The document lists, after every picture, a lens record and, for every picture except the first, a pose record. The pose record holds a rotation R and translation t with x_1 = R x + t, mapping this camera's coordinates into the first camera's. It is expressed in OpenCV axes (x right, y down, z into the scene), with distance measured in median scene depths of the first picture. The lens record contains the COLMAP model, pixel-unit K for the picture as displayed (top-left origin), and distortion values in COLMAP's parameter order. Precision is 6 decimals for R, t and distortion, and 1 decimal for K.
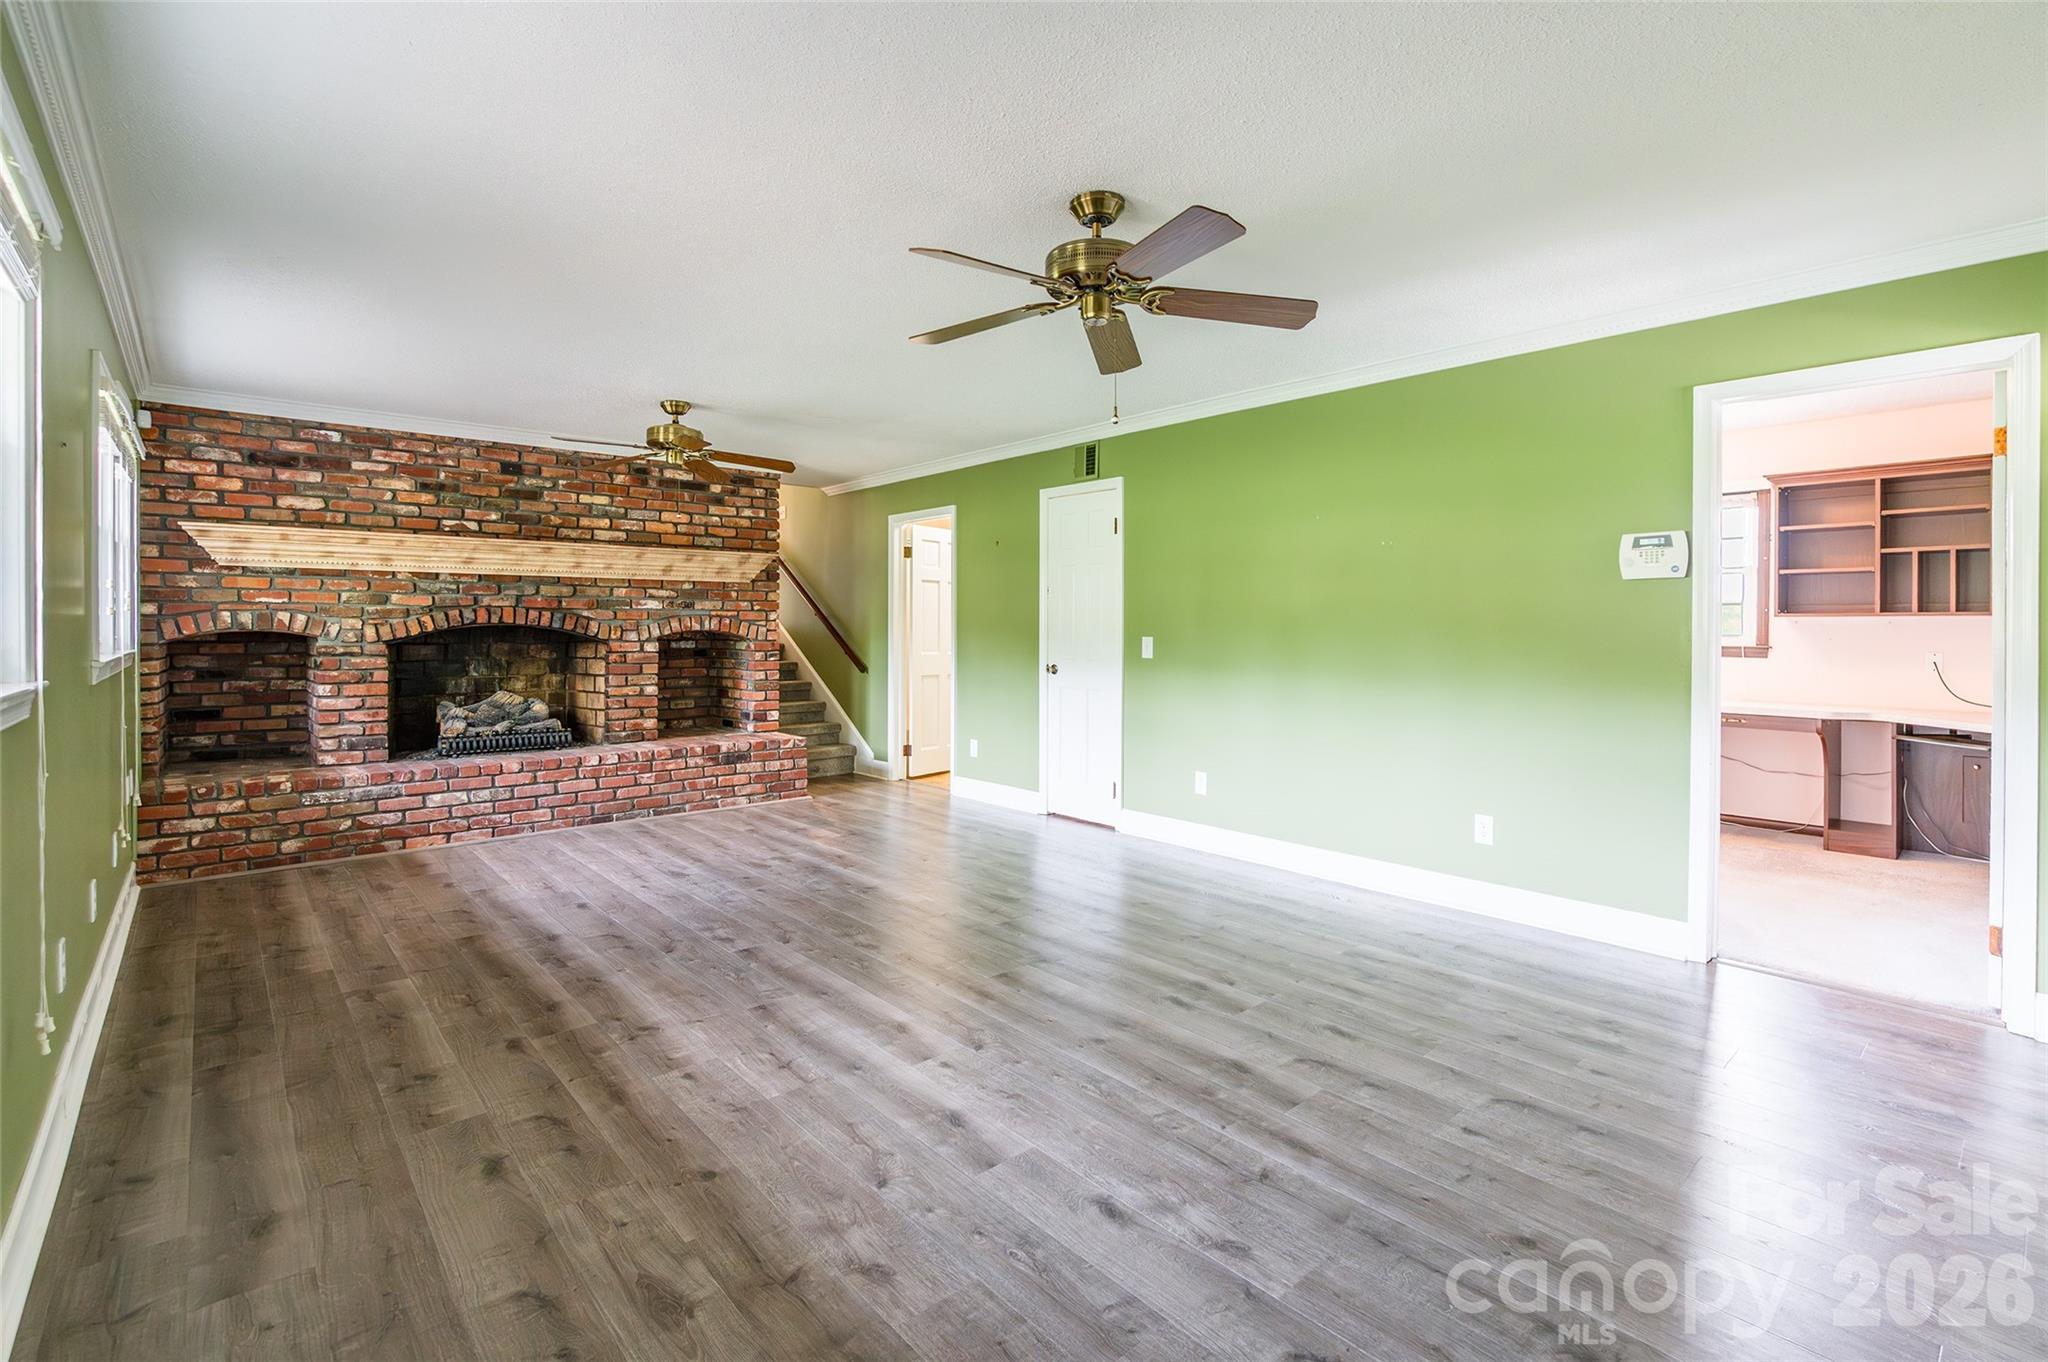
lens RADIAL K [[933.0, 0, 1013.8], [0, 933.0, 630.3], [0, 0, 1]] dist [-0.010318, -0.000007]
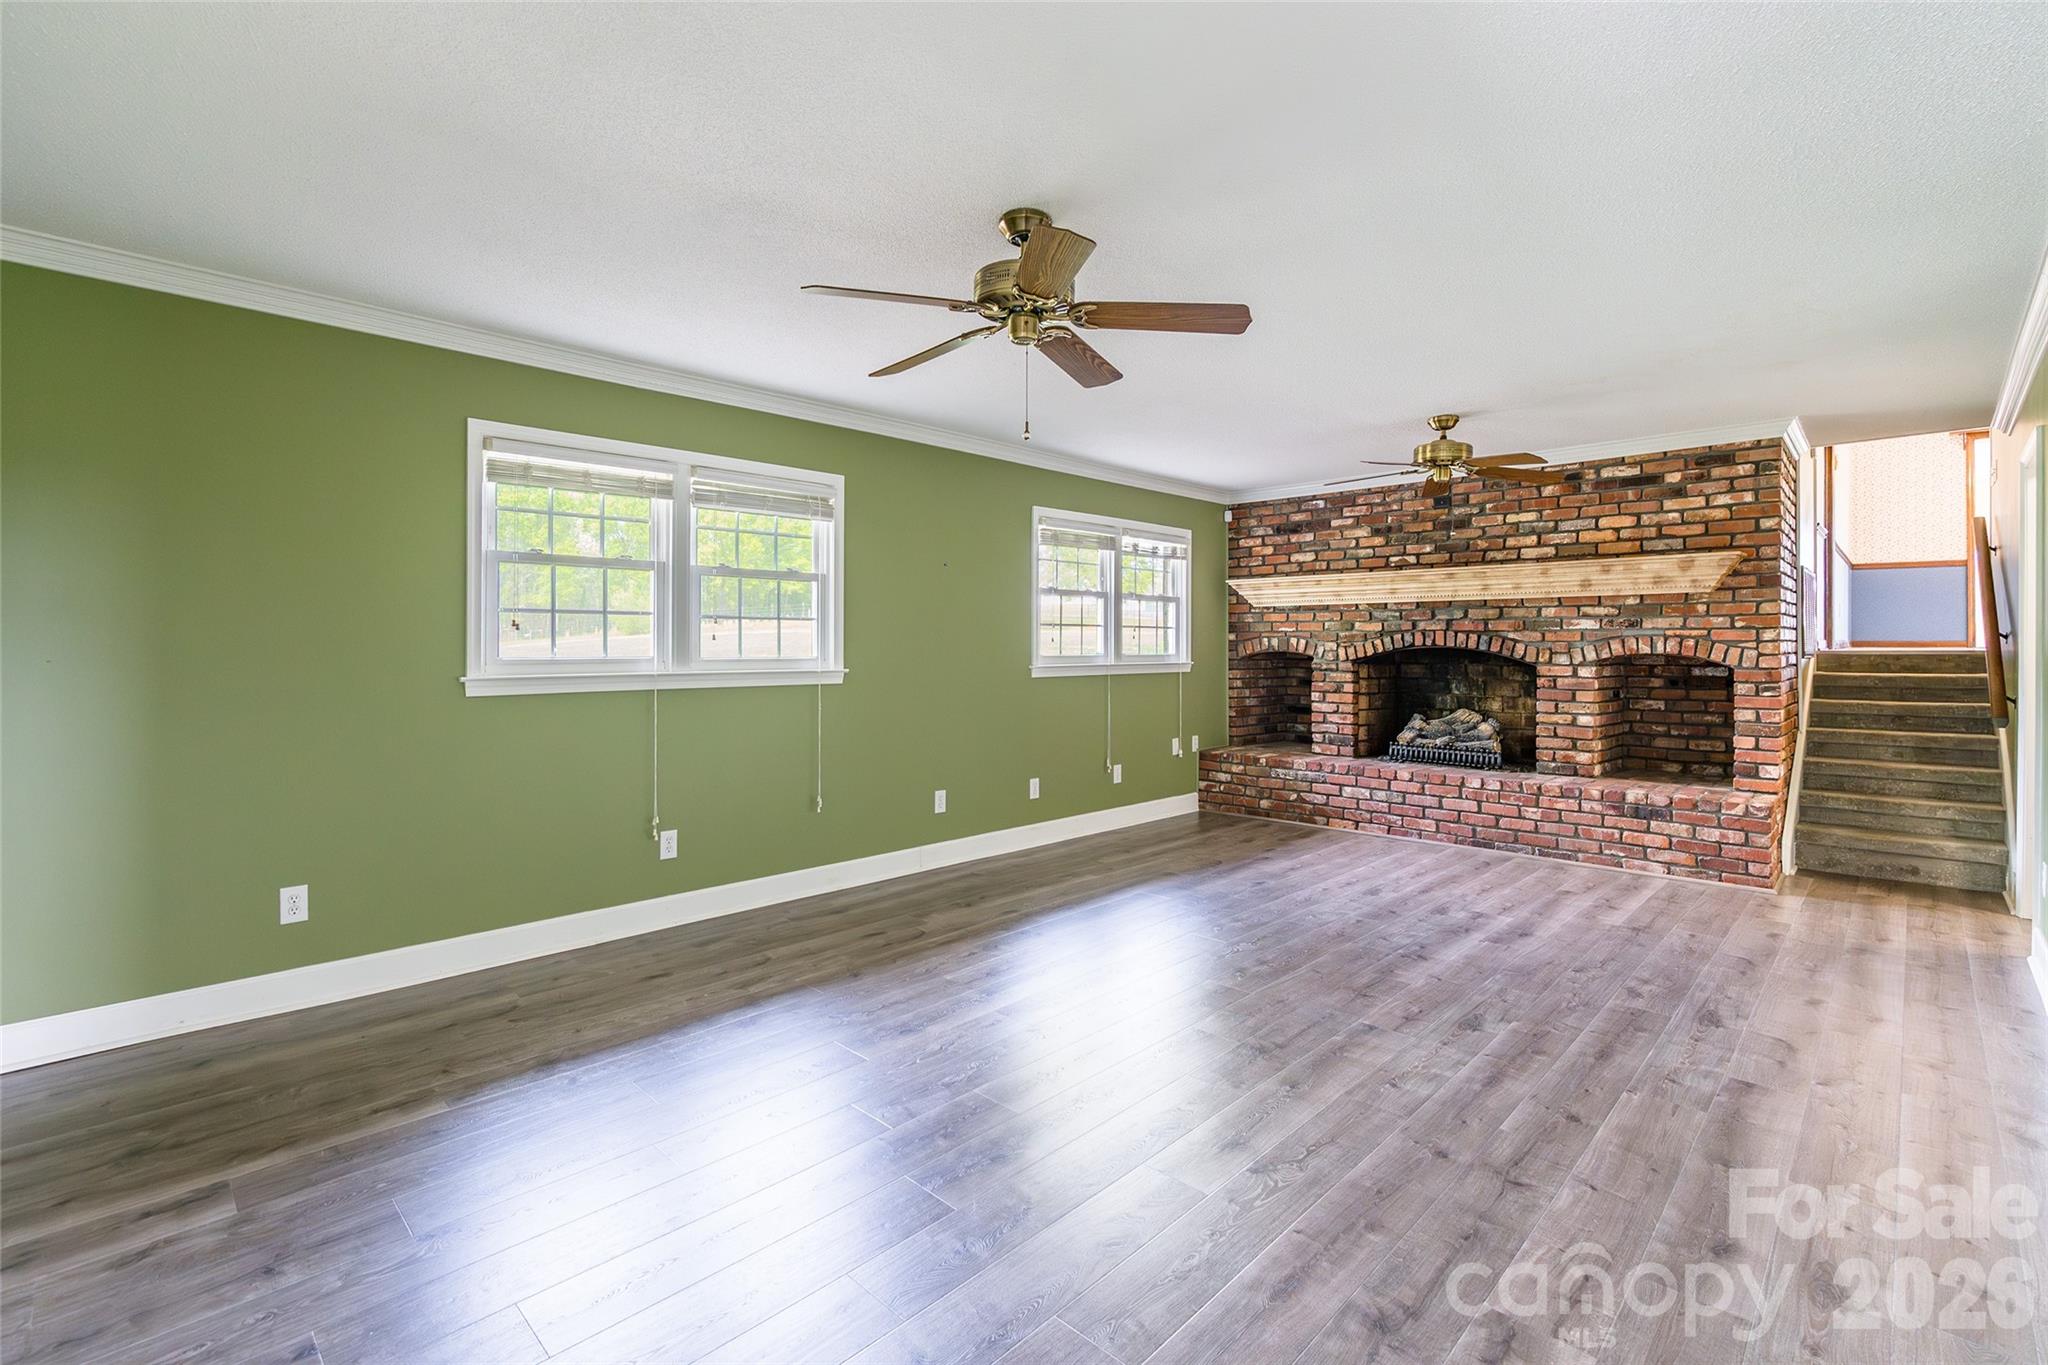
lens RADIAL K [[933.0, 0, 1008.3], [0, 933.0, 647.6], [0, 0, 1]] dist [-0.010318, -0.000007]
pose [[0.060912, 0.000361, -0.998143, 0.517924], [-0.005983, 0.999982, -0.000003, -0.002361], [0.998125, 0.005972, 0.060913, 0.442986]]
